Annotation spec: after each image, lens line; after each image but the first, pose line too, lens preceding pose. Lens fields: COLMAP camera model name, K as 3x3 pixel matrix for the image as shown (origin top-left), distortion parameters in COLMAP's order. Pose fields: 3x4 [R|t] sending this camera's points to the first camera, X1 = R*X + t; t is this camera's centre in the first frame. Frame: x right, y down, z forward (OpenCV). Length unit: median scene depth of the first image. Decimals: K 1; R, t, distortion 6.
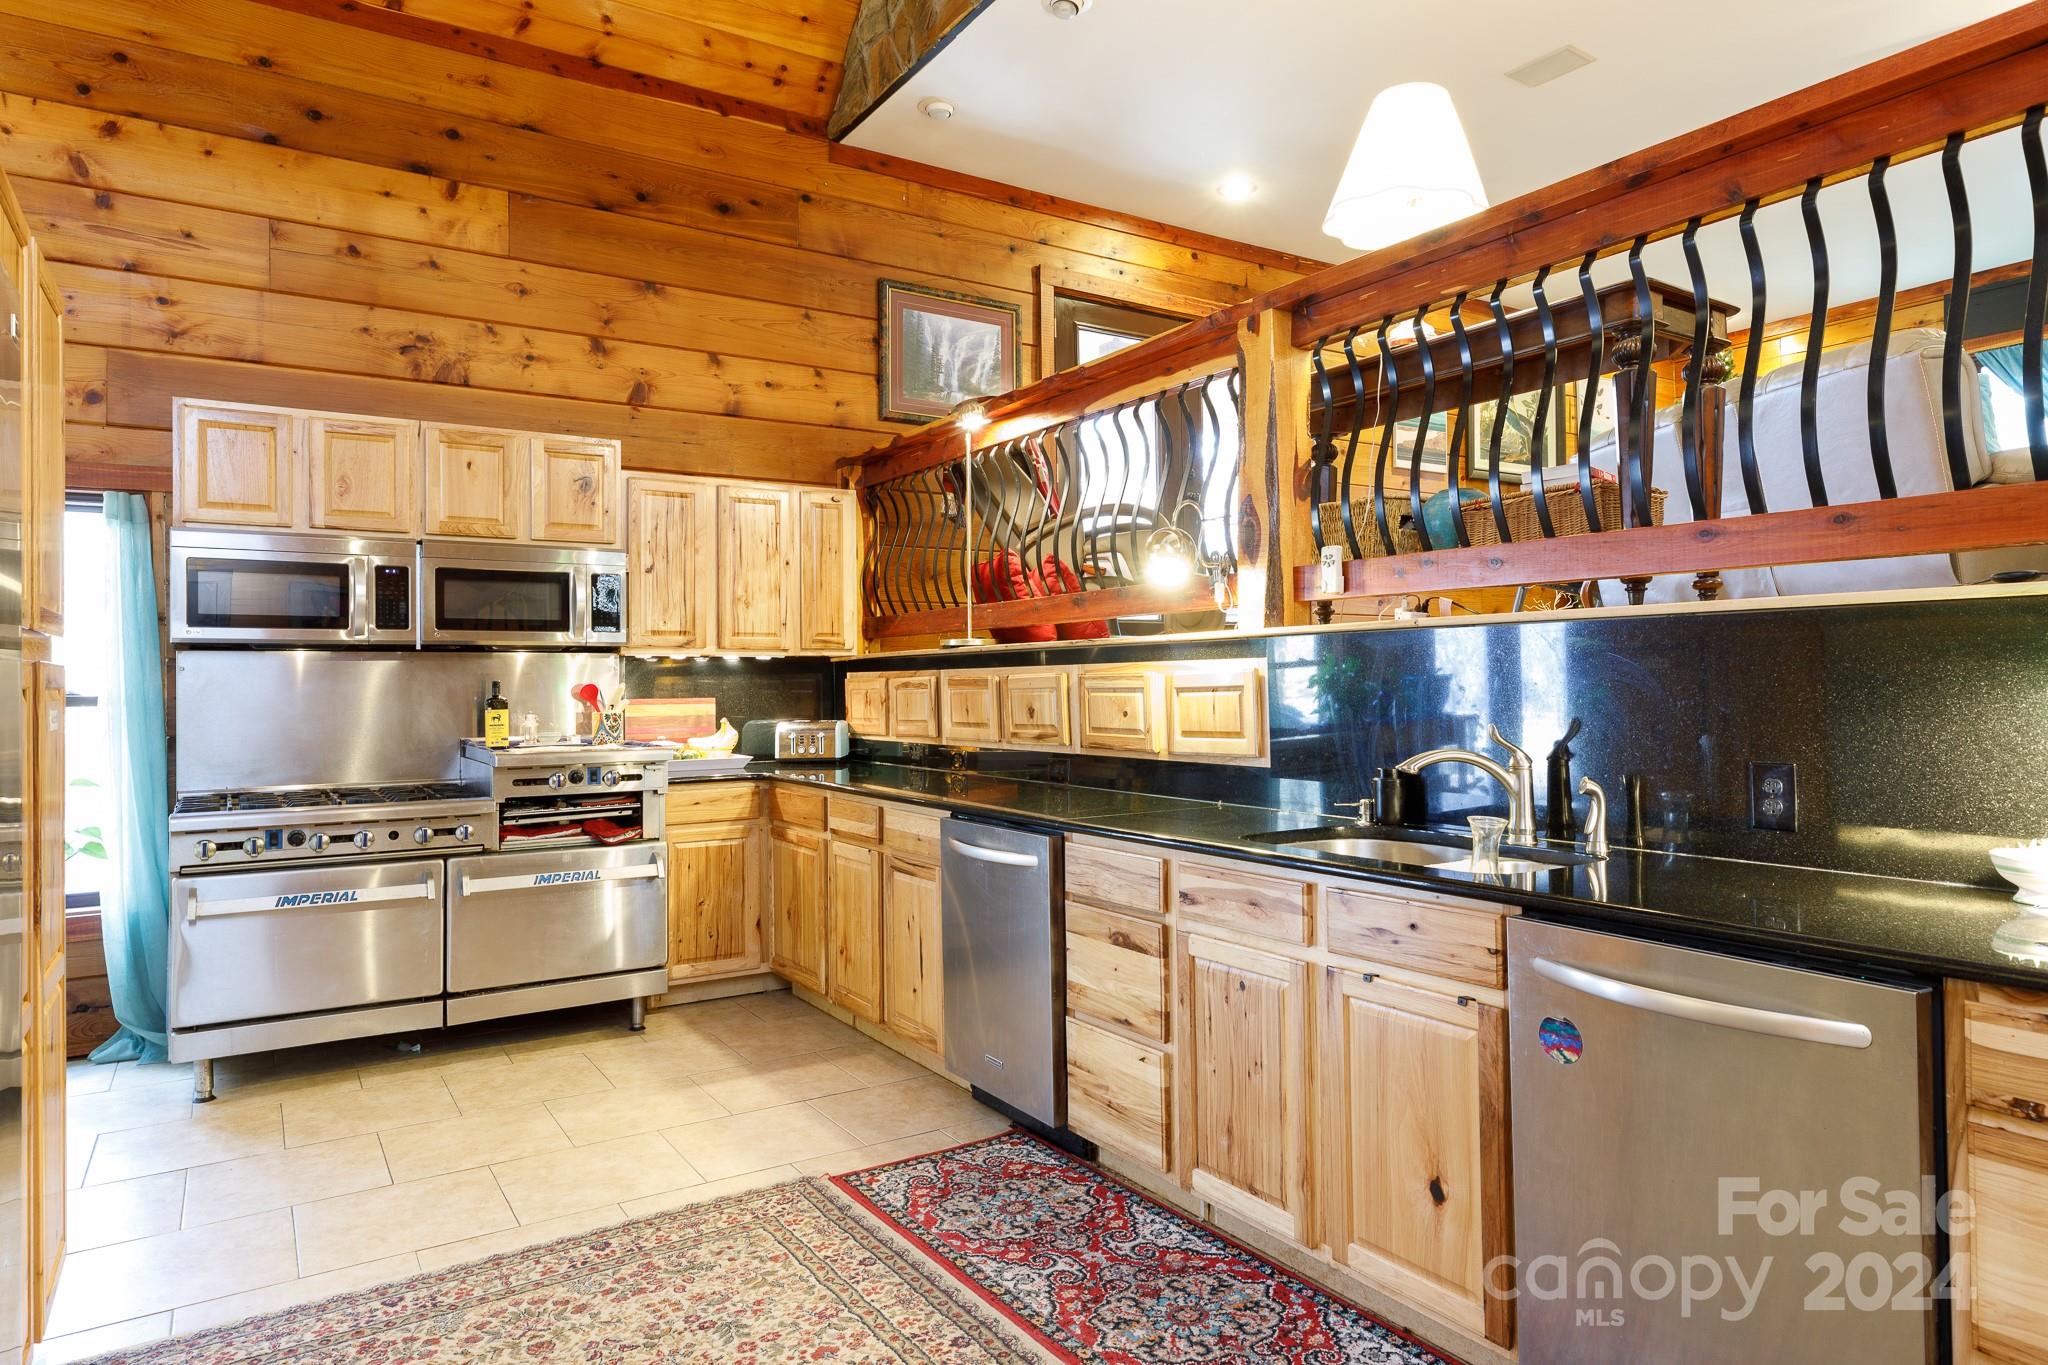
lens RADIAL K [[1273.2, 0, 964.4], [0, 1273.2, 684.3], [0, 0, 1]] dist [0.021083, 0.000130]
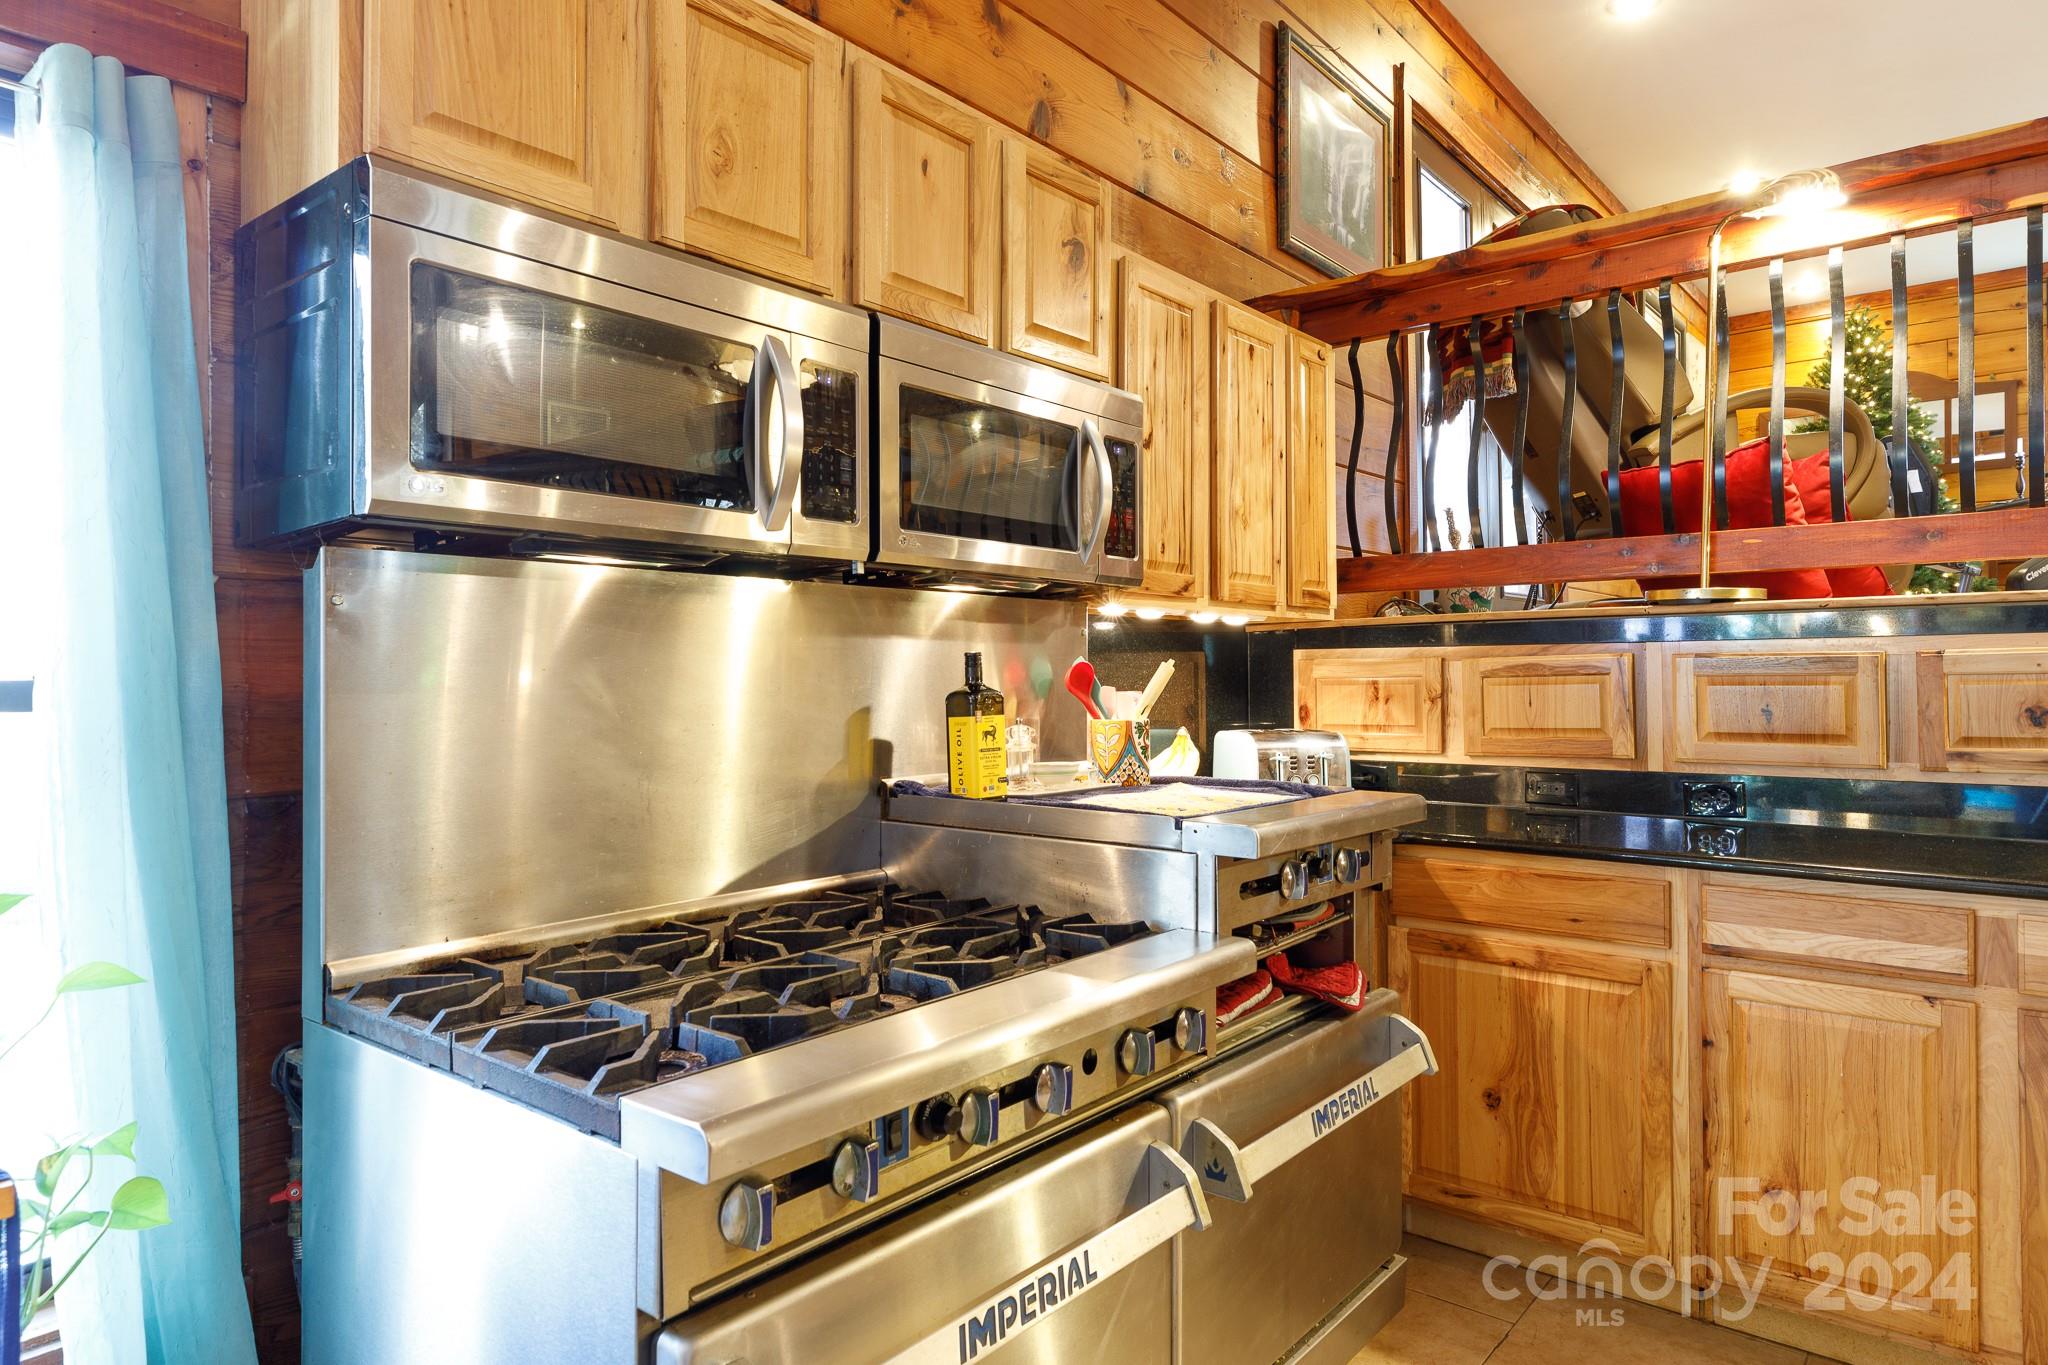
lens RADIAL K [[1285.6, 0, 1024.0], [0, 1285.6, 682.5], [0, 0, 1]] dist [0.022640, 0.000493]
pose [[0.942692, 0.002245, 0.333658, -0.423457], [-0.001979, 0.999997, -0.001136, 0.007454], [-0.333660, 0.000411, 0.942694, 0.473124]]
